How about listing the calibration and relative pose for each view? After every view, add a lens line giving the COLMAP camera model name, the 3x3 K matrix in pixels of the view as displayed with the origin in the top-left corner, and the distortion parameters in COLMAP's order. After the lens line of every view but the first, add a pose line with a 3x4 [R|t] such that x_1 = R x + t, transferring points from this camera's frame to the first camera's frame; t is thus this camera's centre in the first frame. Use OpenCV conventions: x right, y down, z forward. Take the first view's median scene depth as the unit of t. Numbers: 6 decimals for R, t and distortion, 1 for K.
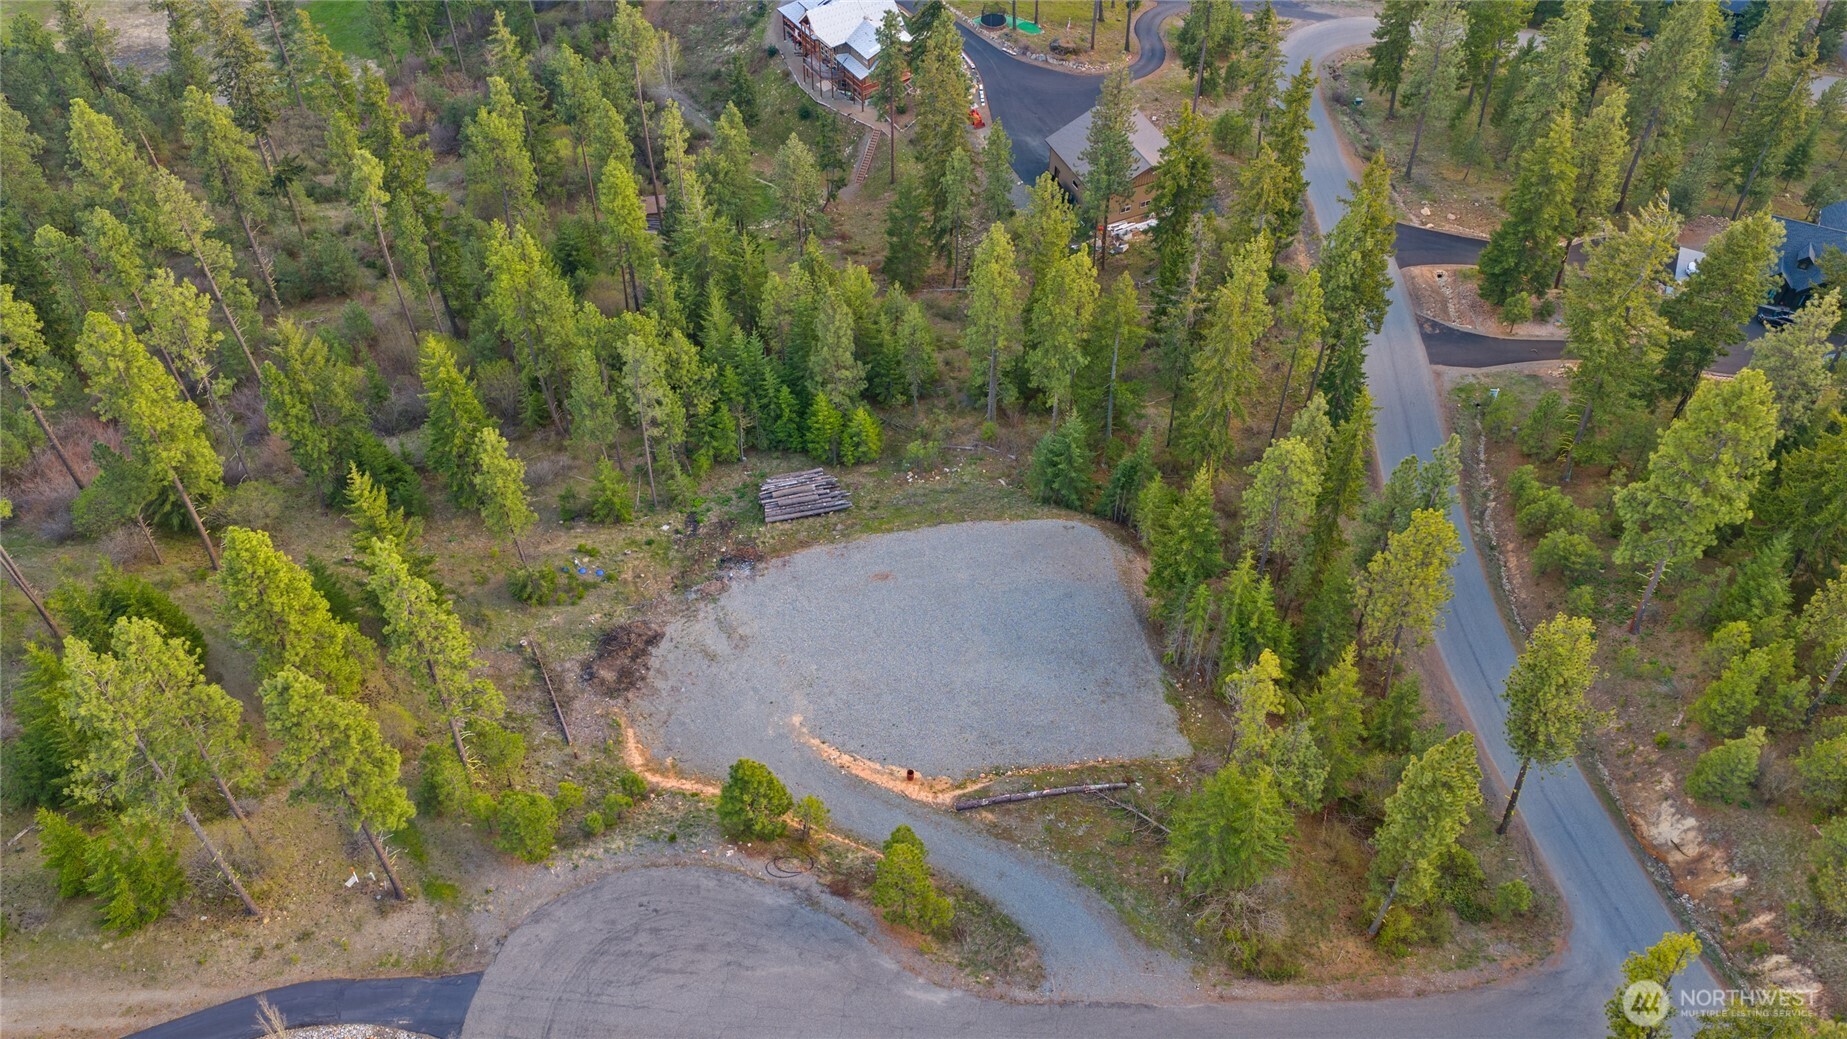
lens RADIAL K [[1506.7, 0, 928.4], [0, 1506.7, 512.4], [0, 0, 1]] dist [0.050128, -0.064113]
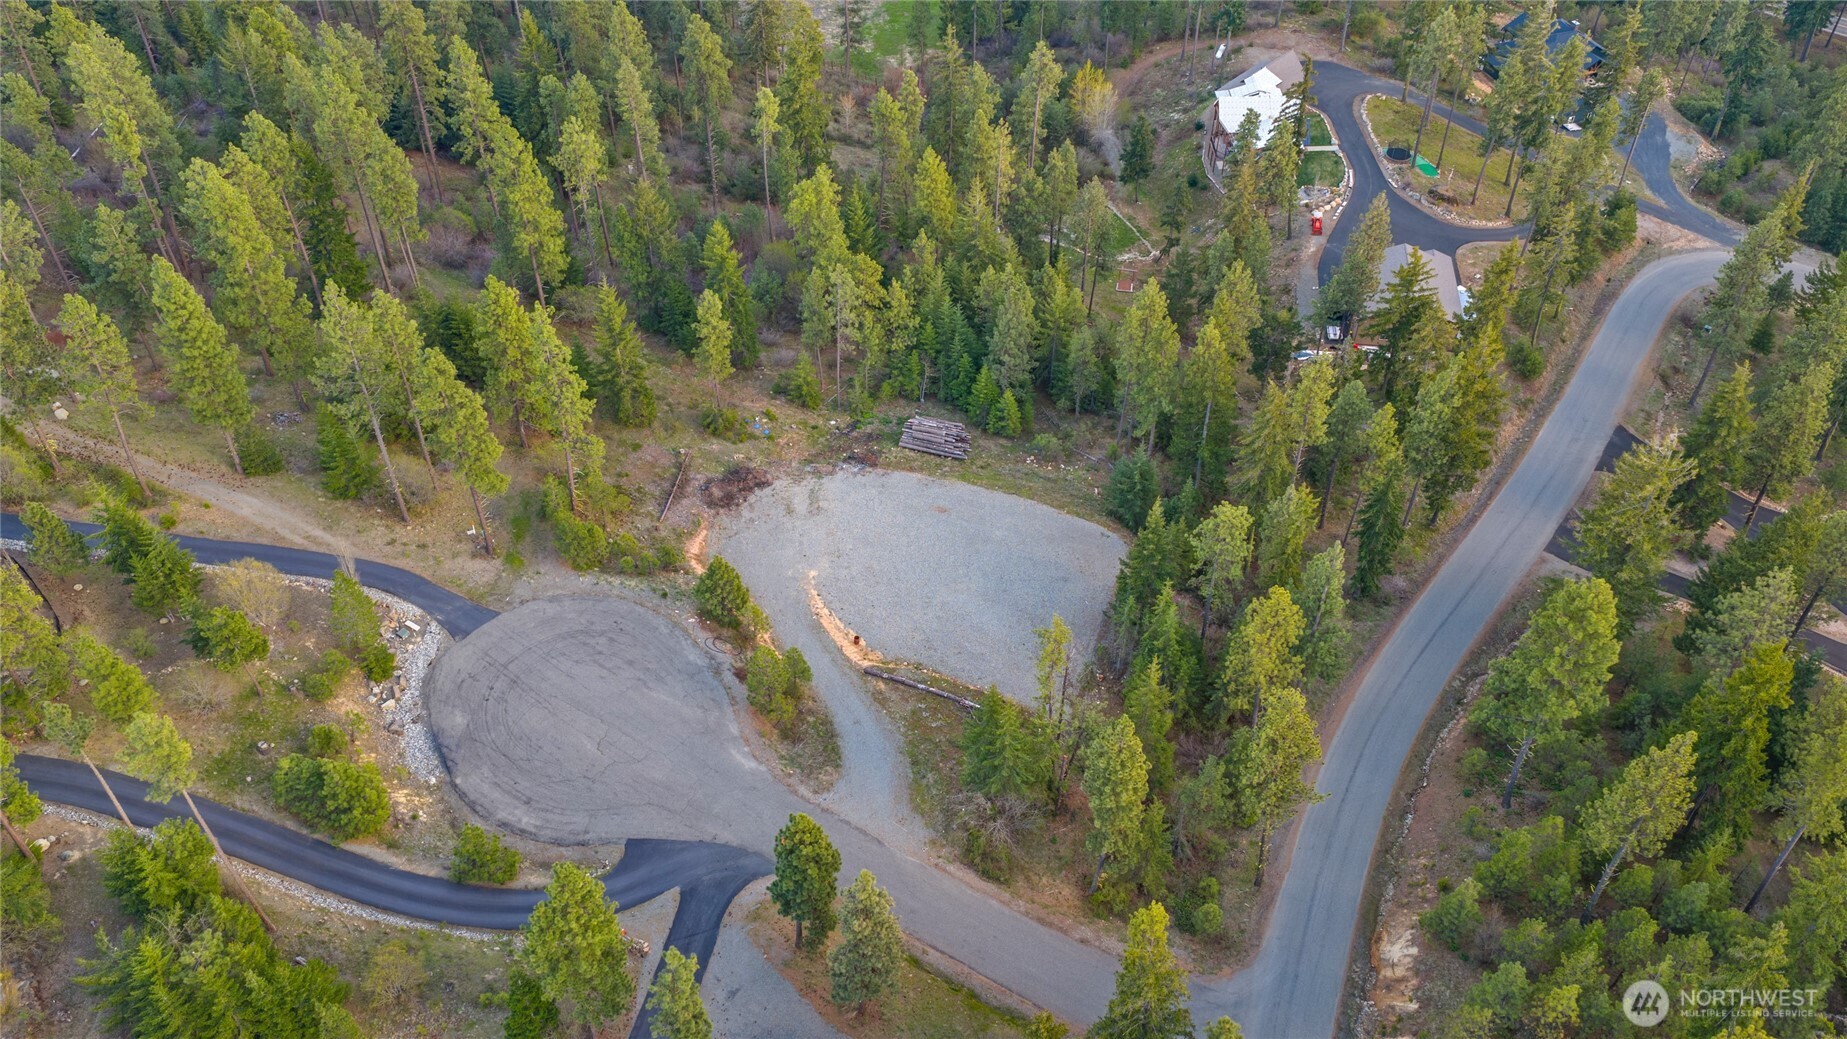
lens RADIAL K [[1503.5, 0, 929.3], [0, 1503.5, 511.5], [0, 0, 1]] dist [0.073634, -0.128458]
pose [[0.852883, 0.367769, -0.370589, 0.468751], [-0.384771, 0.922525, 0.029981, 0.011981], [0.352904, 0.117022, 0.928313, -0.171313]]
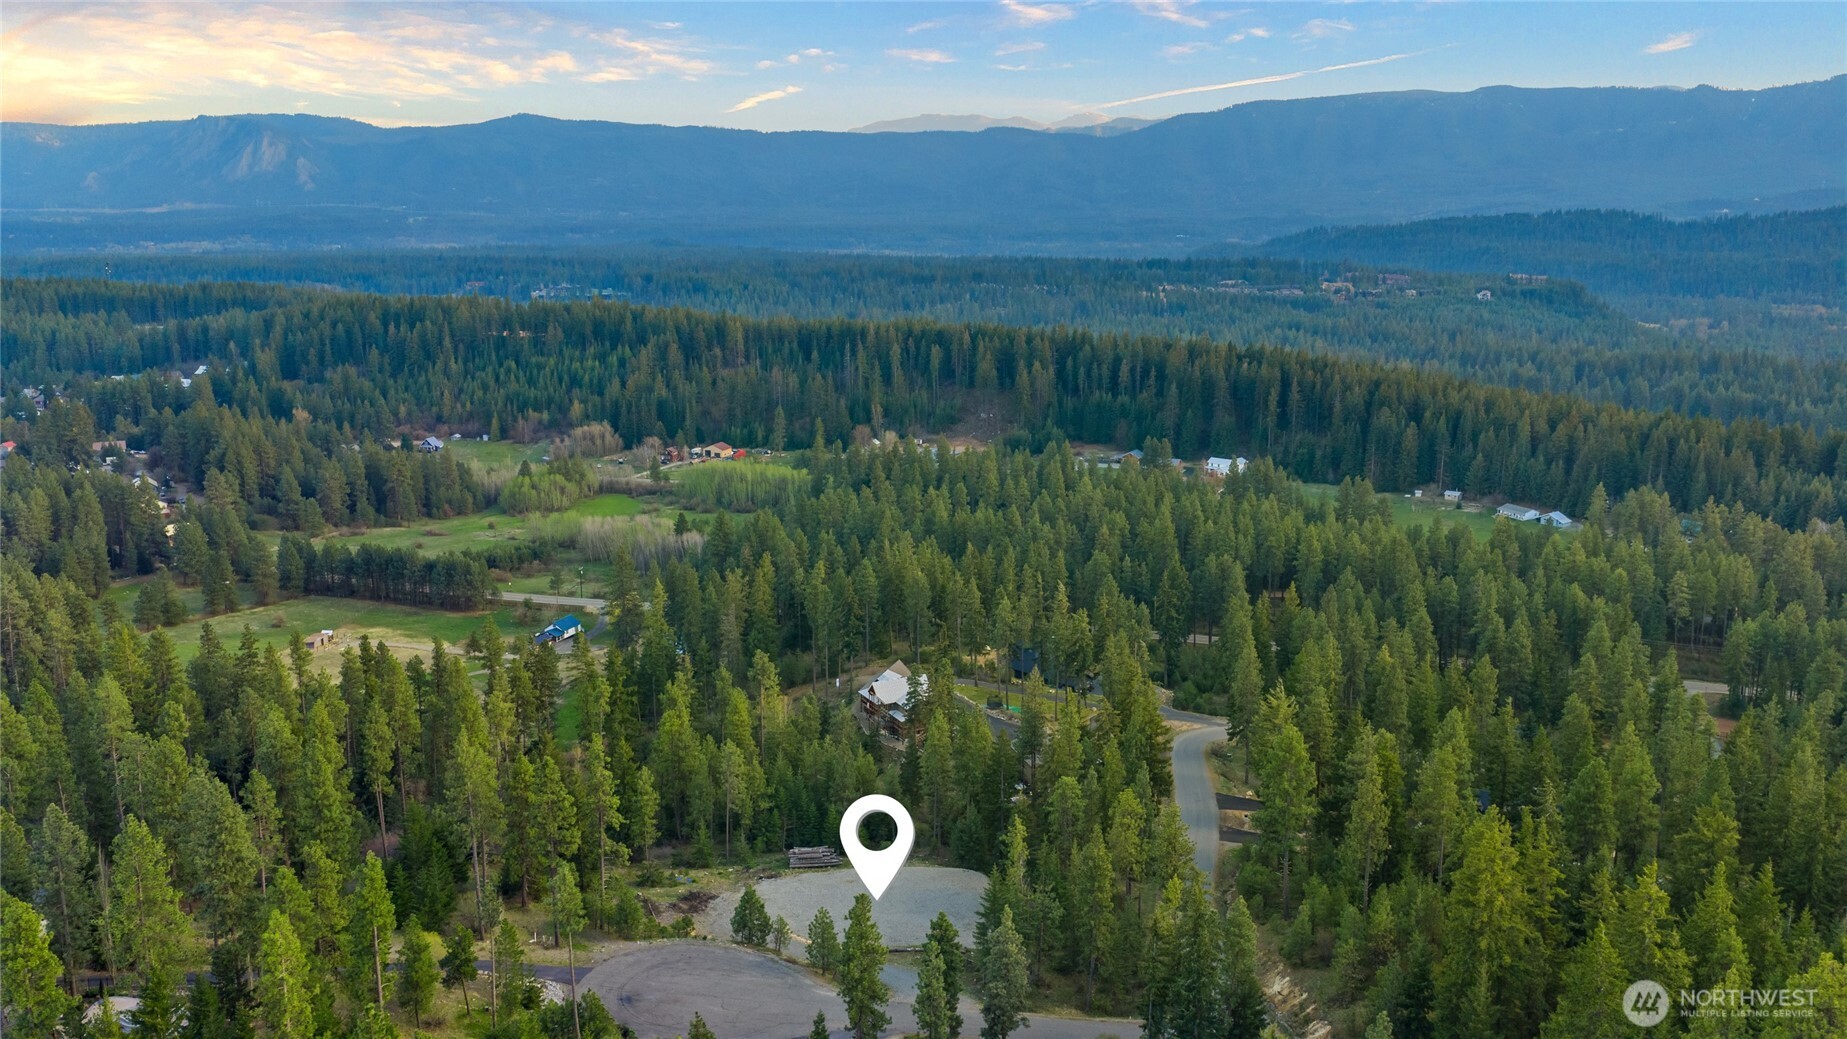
lens RADIAL K [[1506.7, 0, 928.4], [0, 1506.7, 512.4], [0, 0, 1]] dist [0.050128, -0.064113]
pose [[0.993461, 0.023577, -0.111711, 0.264952], [-0.083730, 0.815628, -0.572486, 0.749202], [0.077617, 0.578096, 0.812269, -0.689218]]
